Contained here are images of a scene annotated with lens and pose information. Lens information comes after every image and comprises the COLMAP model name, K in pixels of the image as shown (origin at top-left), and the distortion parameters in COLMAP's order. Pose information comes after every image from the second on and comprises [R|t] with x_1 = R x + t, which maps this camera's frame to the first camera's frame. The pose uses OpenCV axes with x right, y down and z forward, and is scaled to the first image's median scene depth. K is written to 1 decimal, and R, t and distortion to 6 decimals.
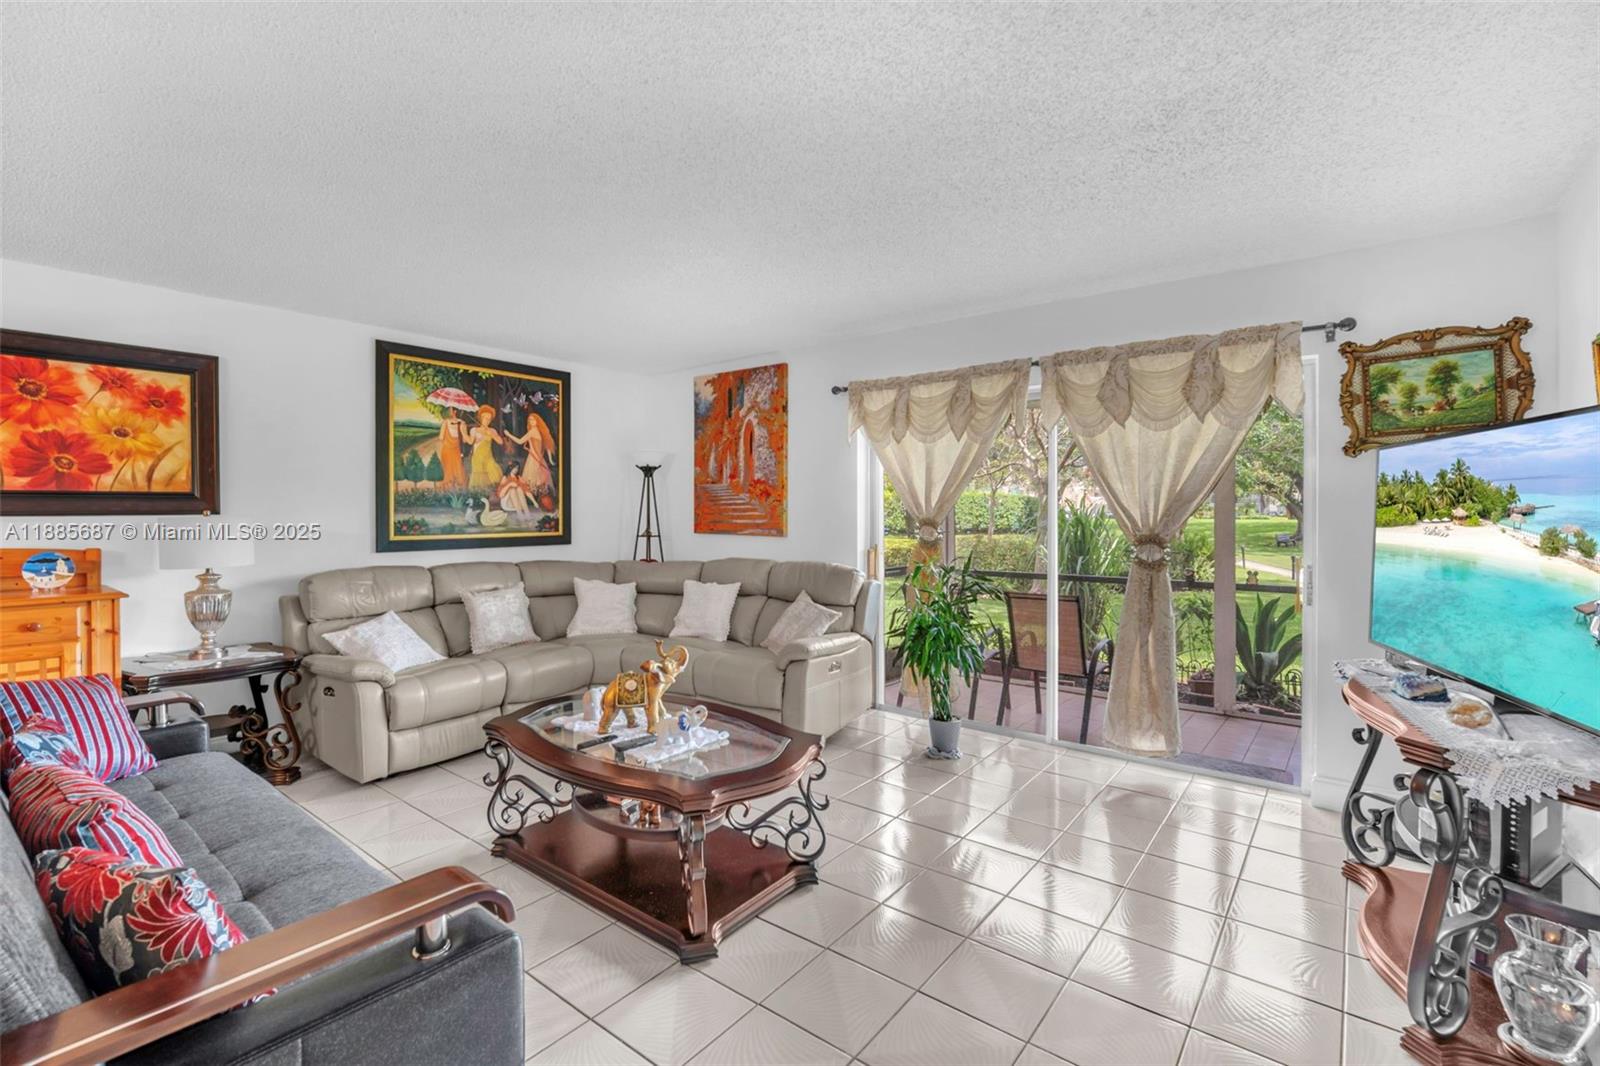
lens RADIAL K [[707.4, 0, 801.8], [0, 707.4, 512.6], [0, 0, 1]] dist [-0.008395, 0.004584]
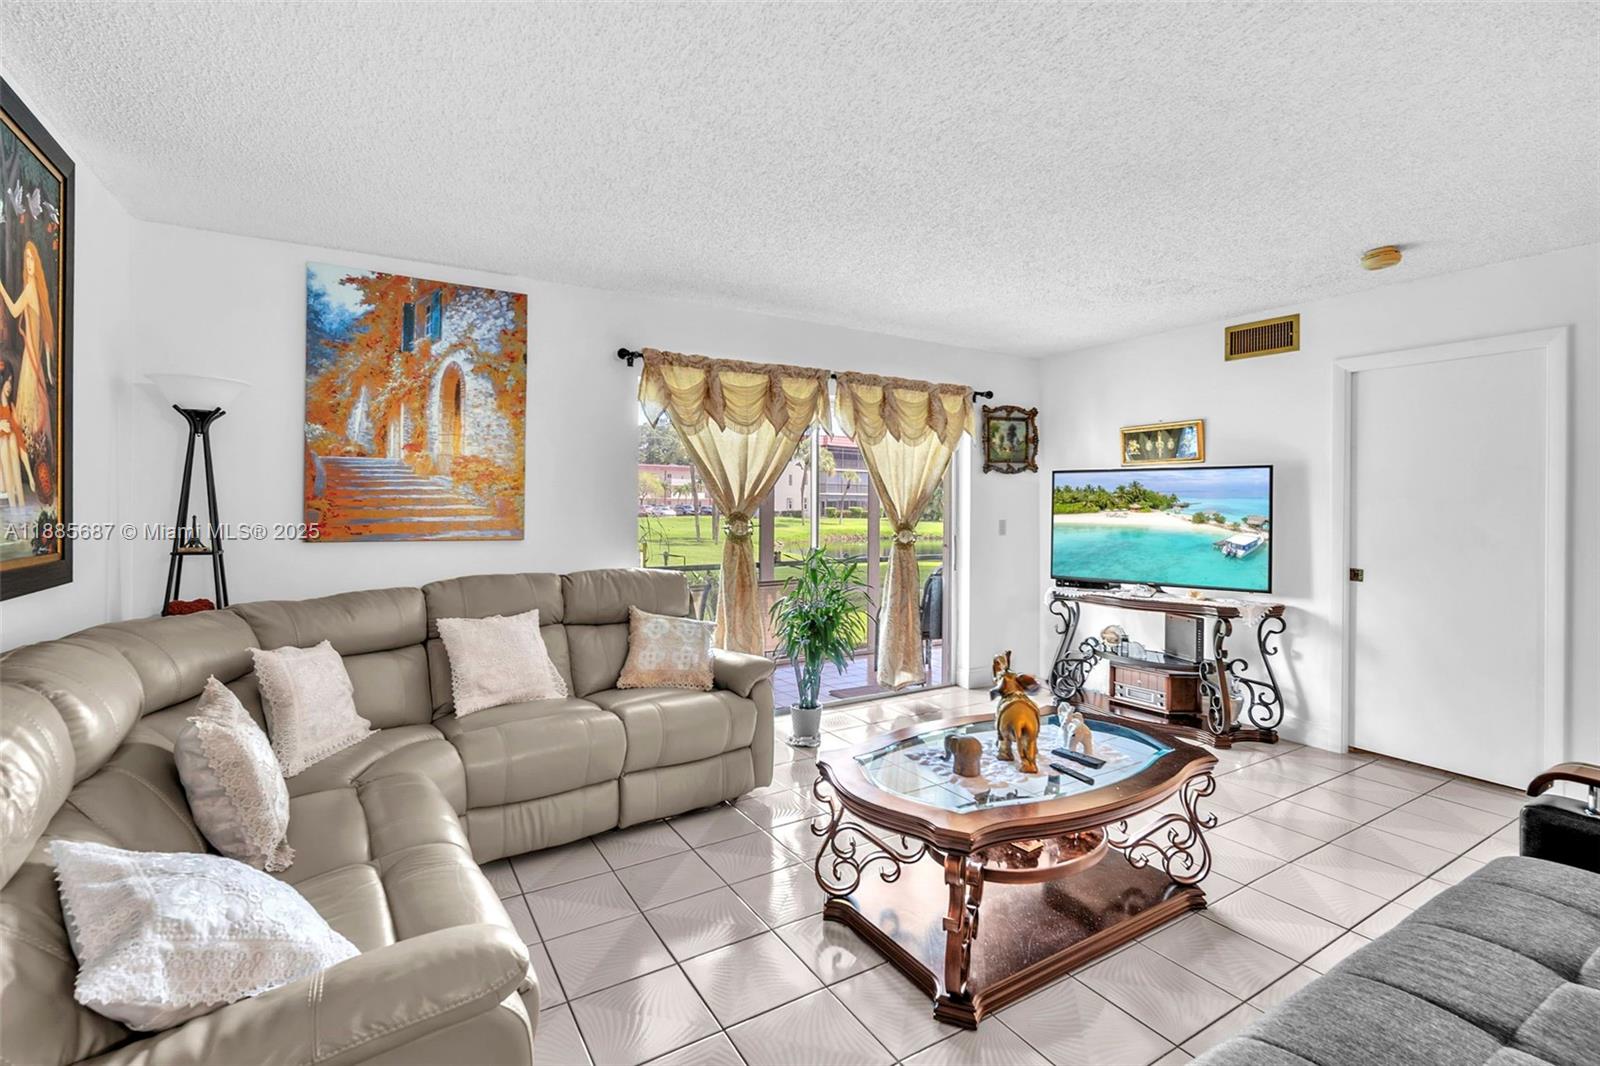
lens RADIAL K [[726.8, 0, 809.8], [0, 726.8, 511.7], [0, 0, 1]] dist [-0.010716, 0.000151]
pose [[0.347762, -0.005313, 0.937568, -0.739564], [-0.000362, 0.999983, 0.005801, 0.002212], [-0.937583, -0.002357, 0.347754, 0.582884]]
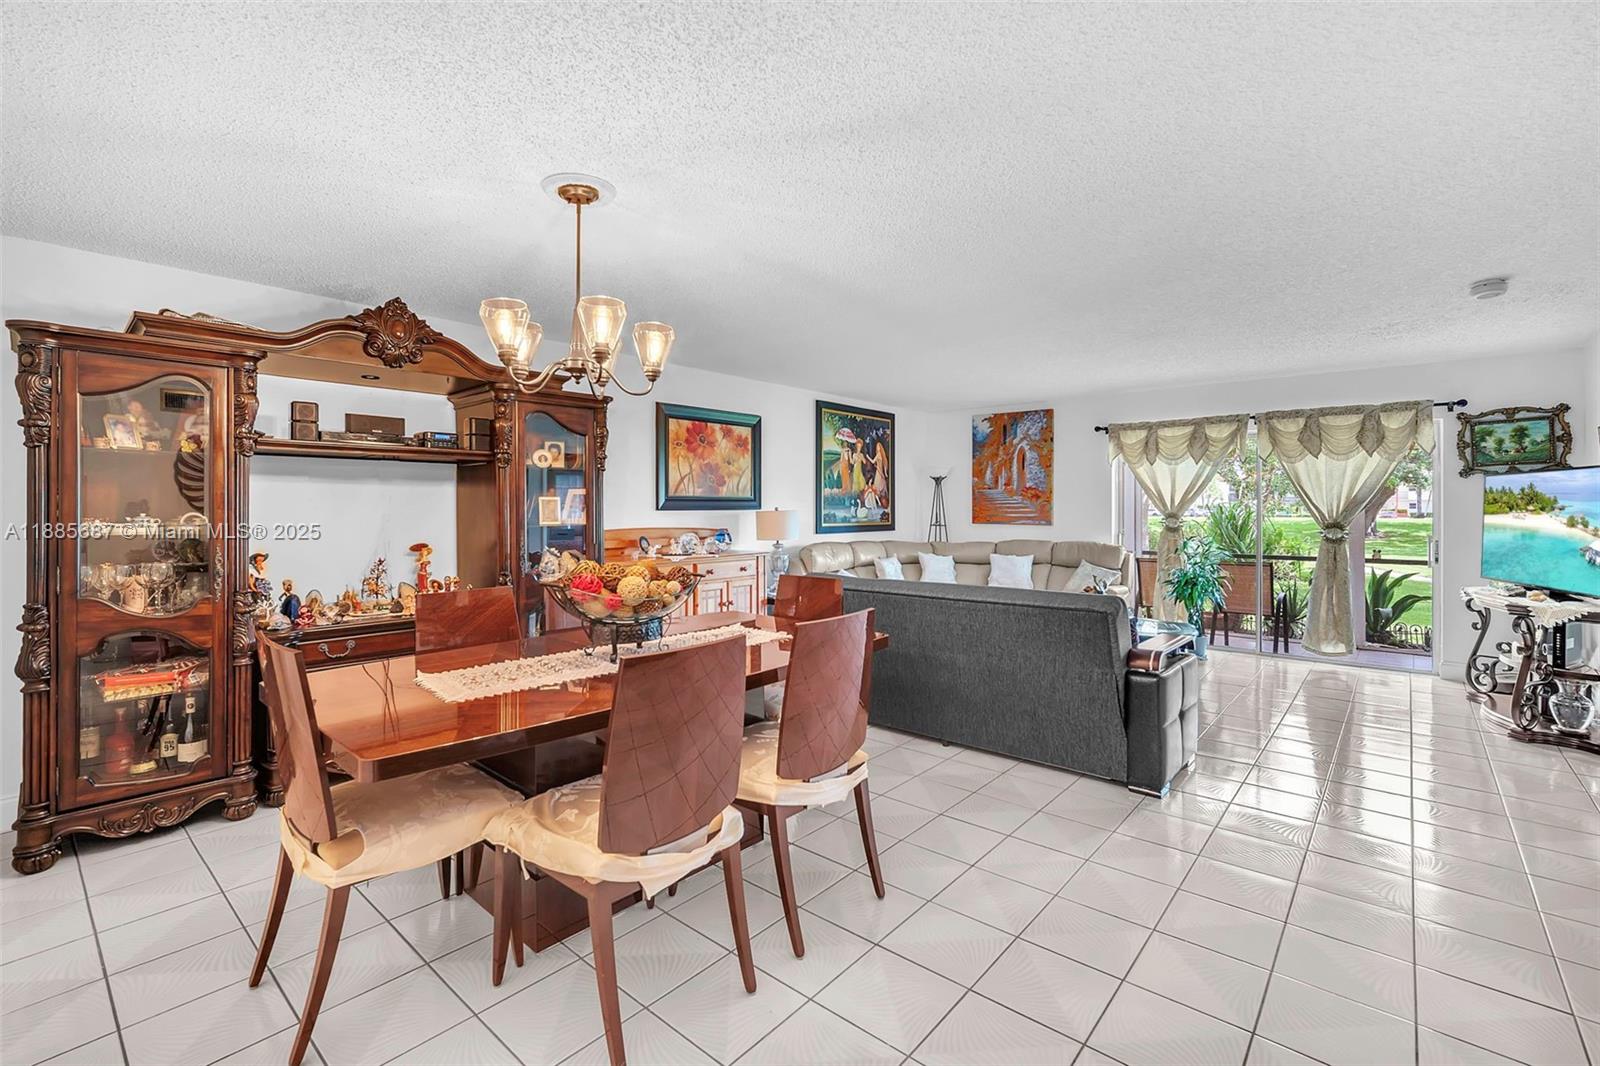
lens RADIAL K [[713.5, 0, 802.2], [0, 713.5, 510.4], [0, 0, 1]] dist [-0.001579, 0.007137]
pose [[0.999373, 0.001294, -0.035390, -0.604578], [-0.001325, 0.999999, -0.000857, 0.005289], [0.035389, 0.000903, 0.999373, -0.633545]]
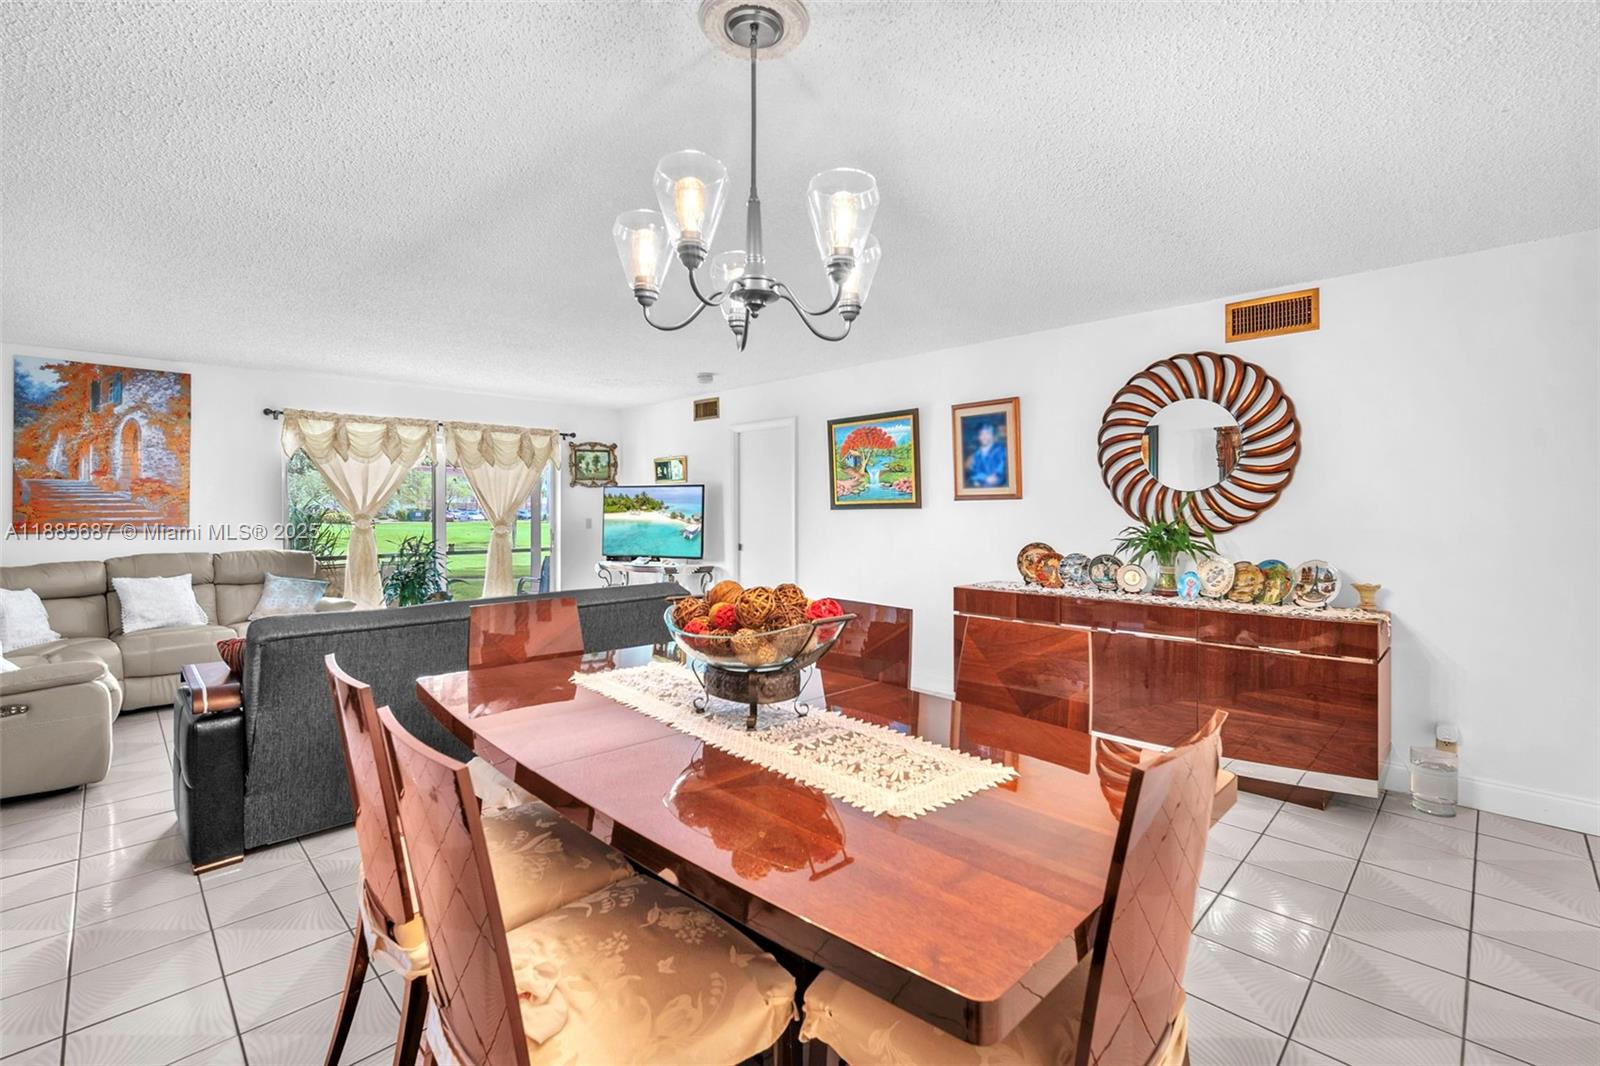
lens RADIAL K [[707.4, 0, 801.8], [0, 707.4, 512.6], [0, 0, 1]] dist [-0.008395, 0.004584]
pose [[0.124417, -0.003241, 0.992225, -1.209532], [0.004373, 0.999987, 0.002718, 0.006292], [-0.992220, 0.004001, 0.124429, -0.098567]]
